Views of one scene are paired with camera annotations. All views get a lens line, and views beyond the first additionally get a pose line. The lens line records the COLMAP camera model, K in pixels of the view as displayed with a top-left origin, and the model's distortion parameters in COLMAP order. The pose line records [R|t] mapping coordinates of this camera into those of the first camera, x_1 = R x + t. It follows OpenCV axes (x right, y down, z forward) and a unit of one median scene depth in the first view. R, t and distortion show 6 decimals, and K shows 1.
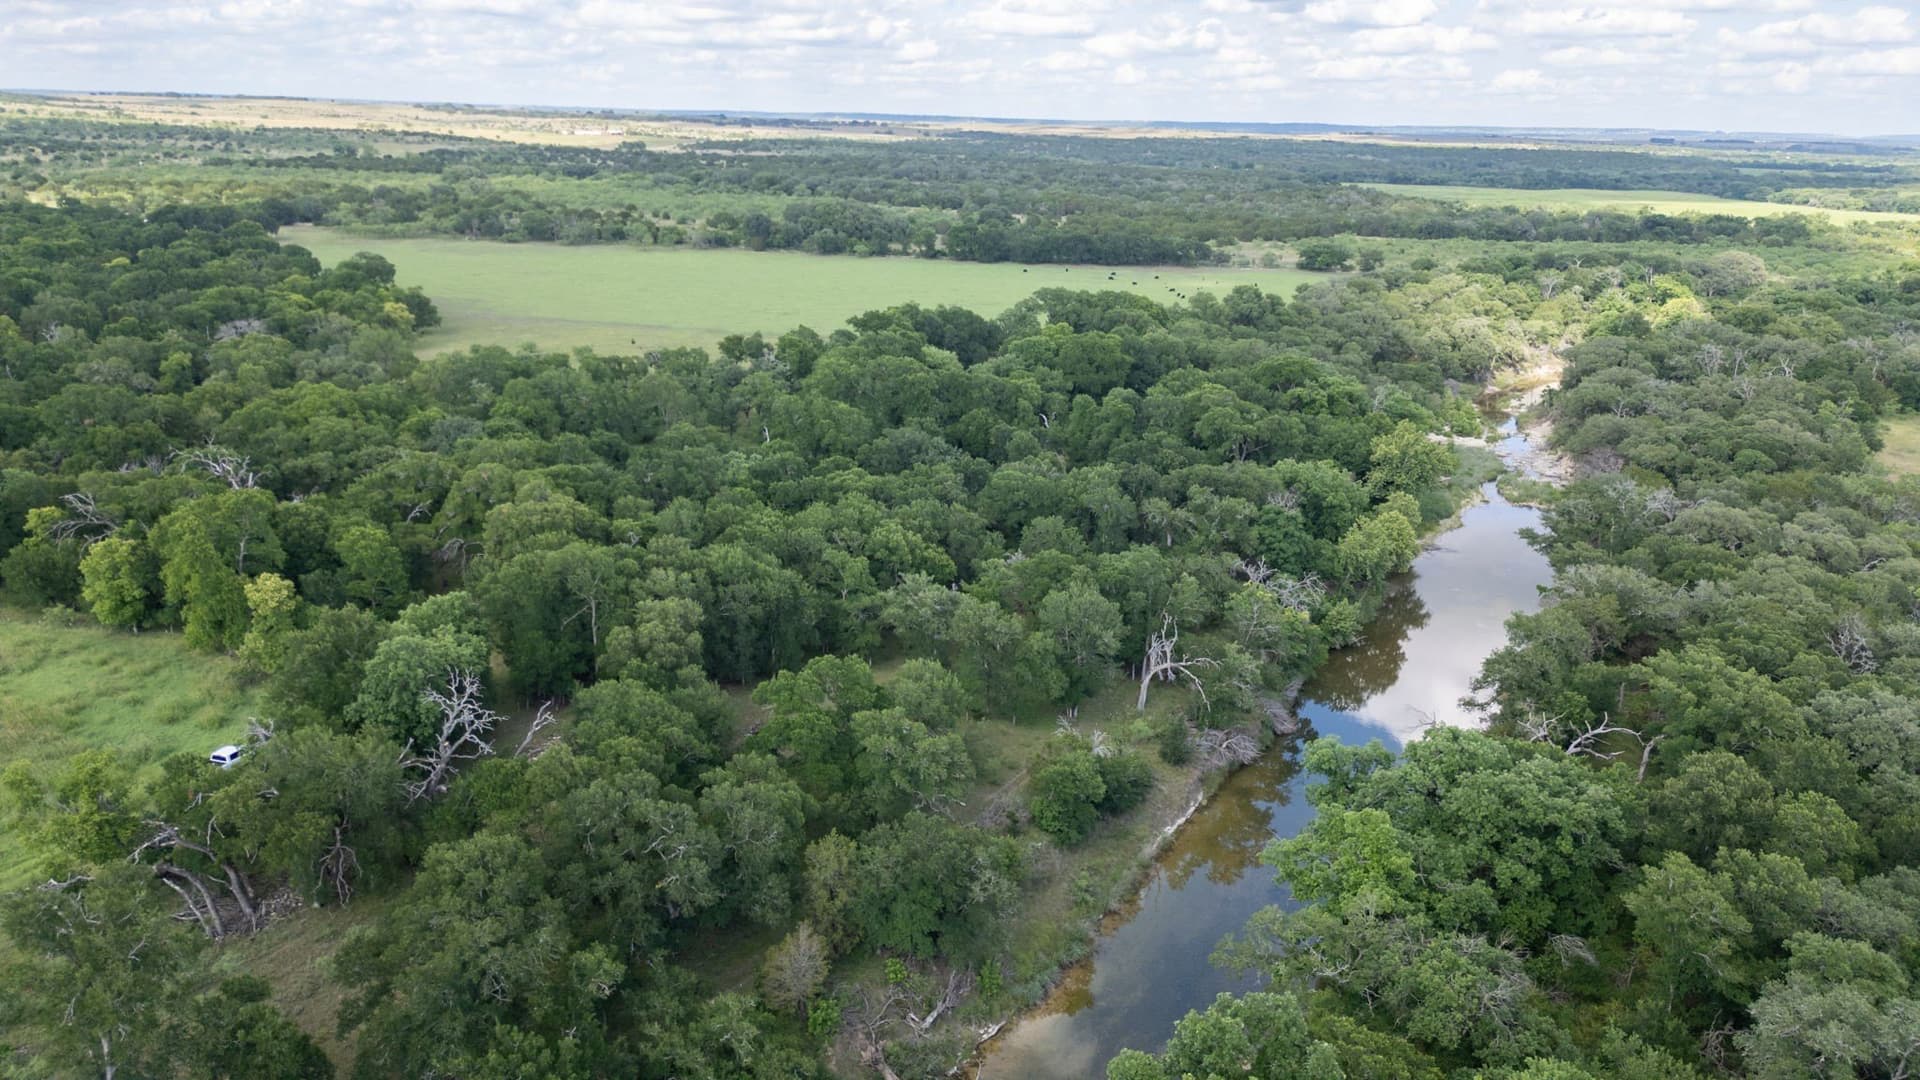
lens RADIAL K [[1430.8, 0, 960.0], [0, 1430.8, 540.0], [0, 0, 1]] dist [0.059387, -0.059108]
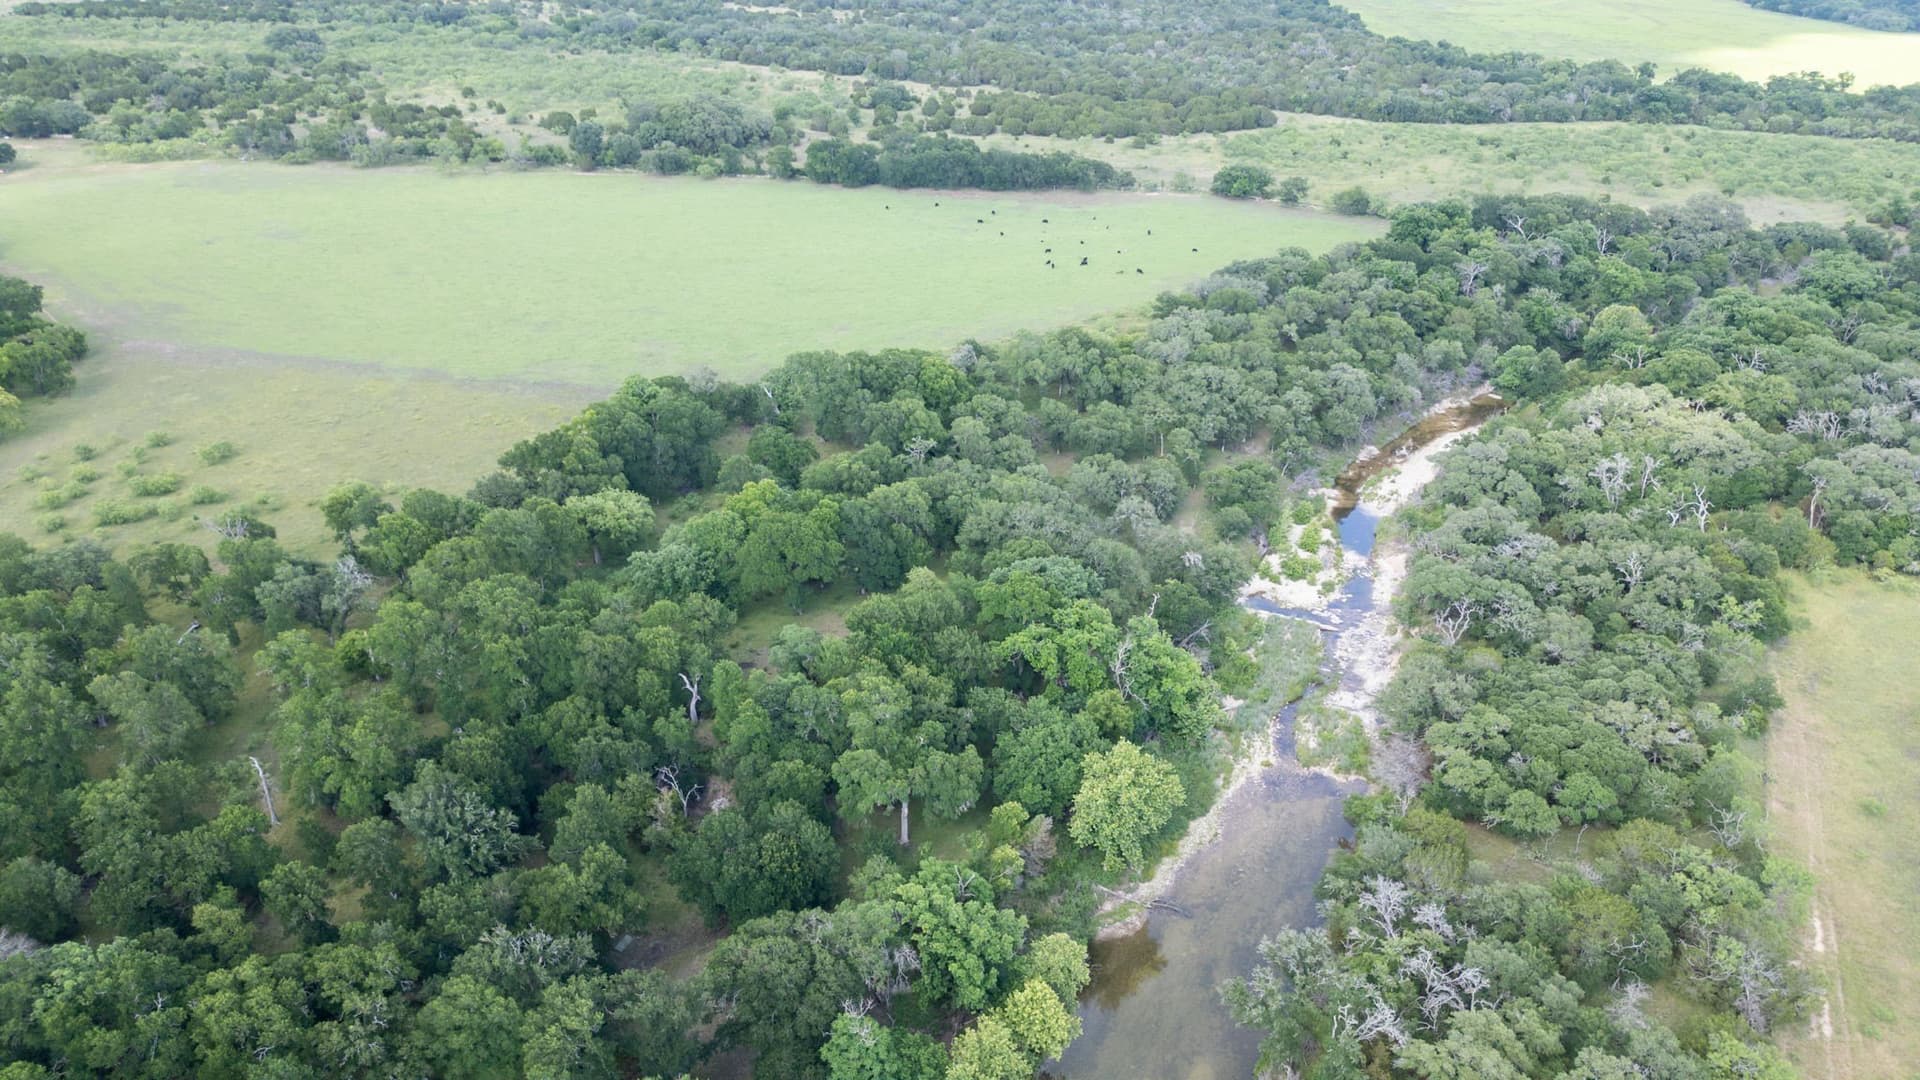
lens RADIAL K [[1430.8, 0, 960.0], [0, 1430.8, 540.0], [0, 0, 1]] dist [0.059387, -0.059108]
pose [[0.999949, 0.002469, -0.009794, 0.093655], [-0.000855, 0.986870, 0.161511, -0.124093], [0.010065, -0.161495, 0.986822, 0.114046]]
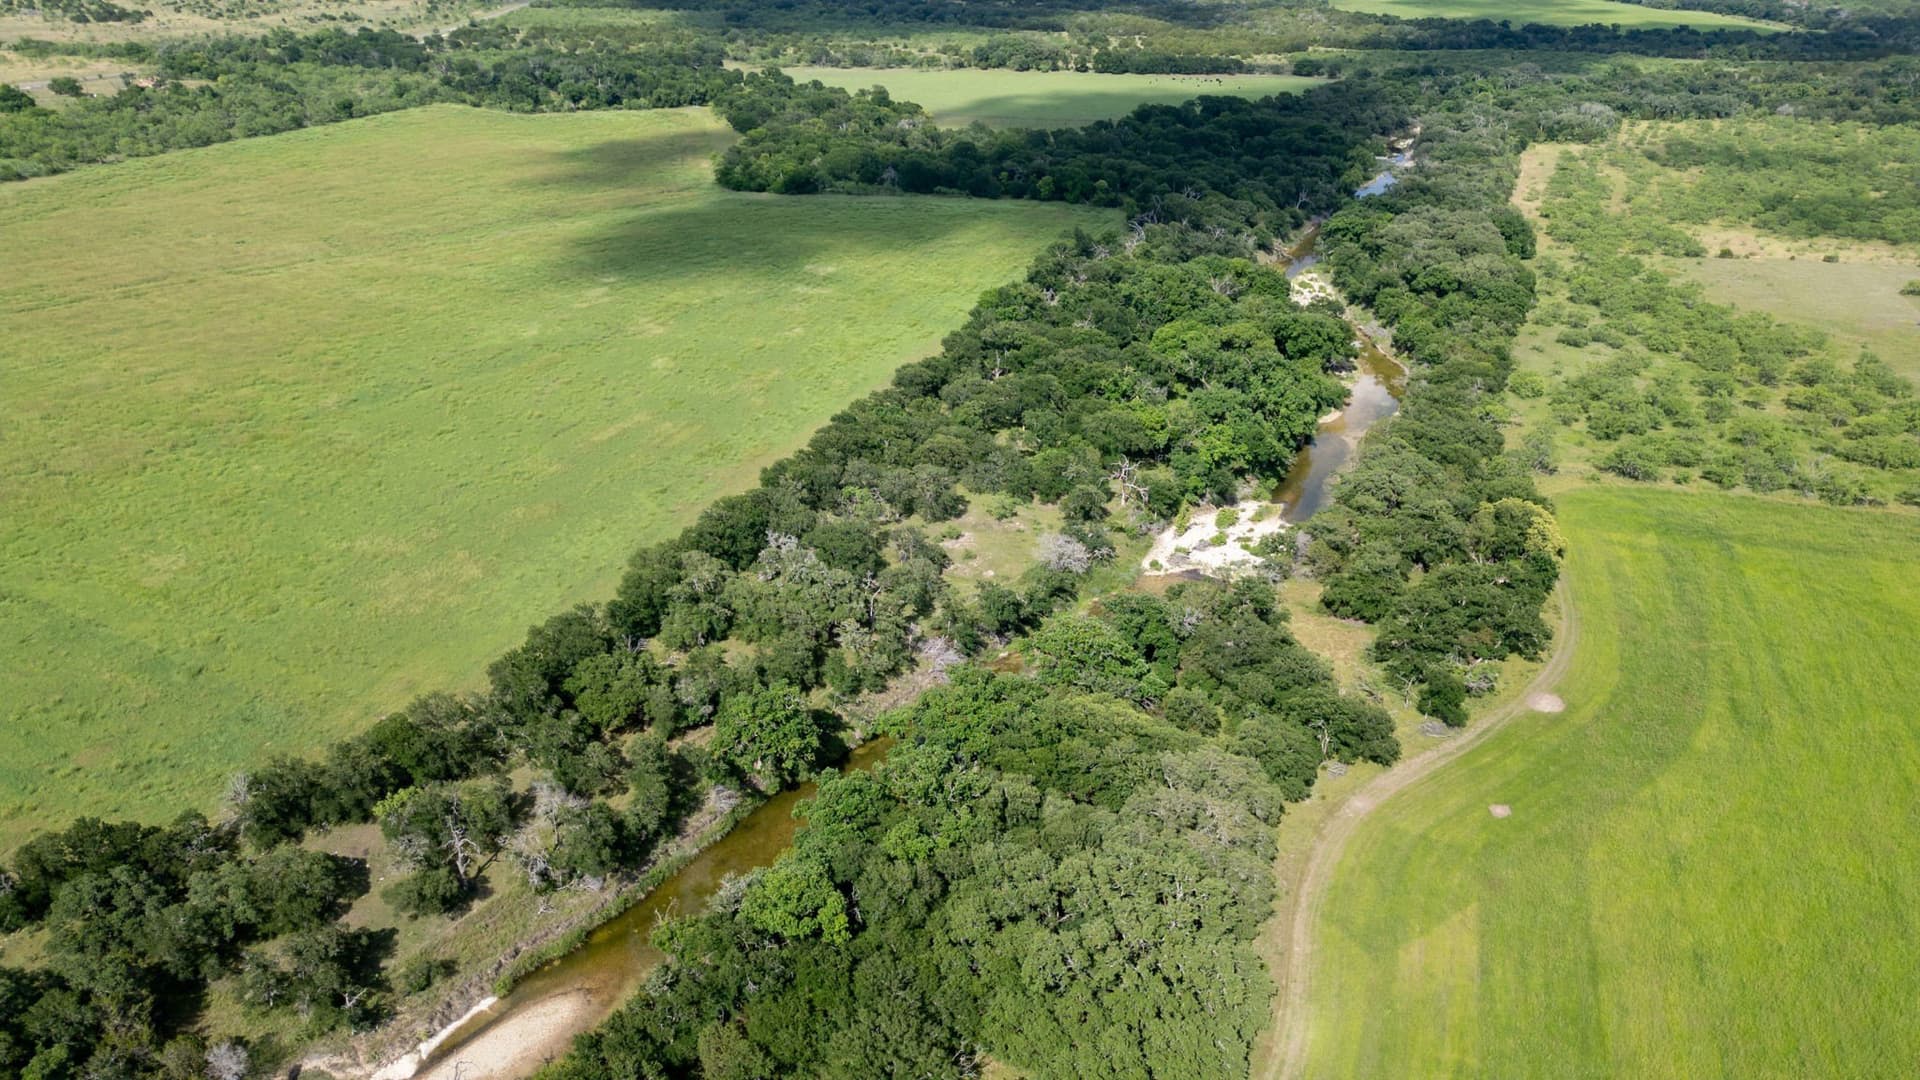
lens RADIAL K [[1430.8, 0, 960.0], [0, 1430.8, 540.0], [0, 0, 1]] dist [0.059387, -0.059108]
pose [[0.998493, -0.032266, 0.044381, -0.265370], [0.025552, 0.989206, 0.144285, 0.108536], [-0.048557, -0.142933, 0.988540, -0.798923]]
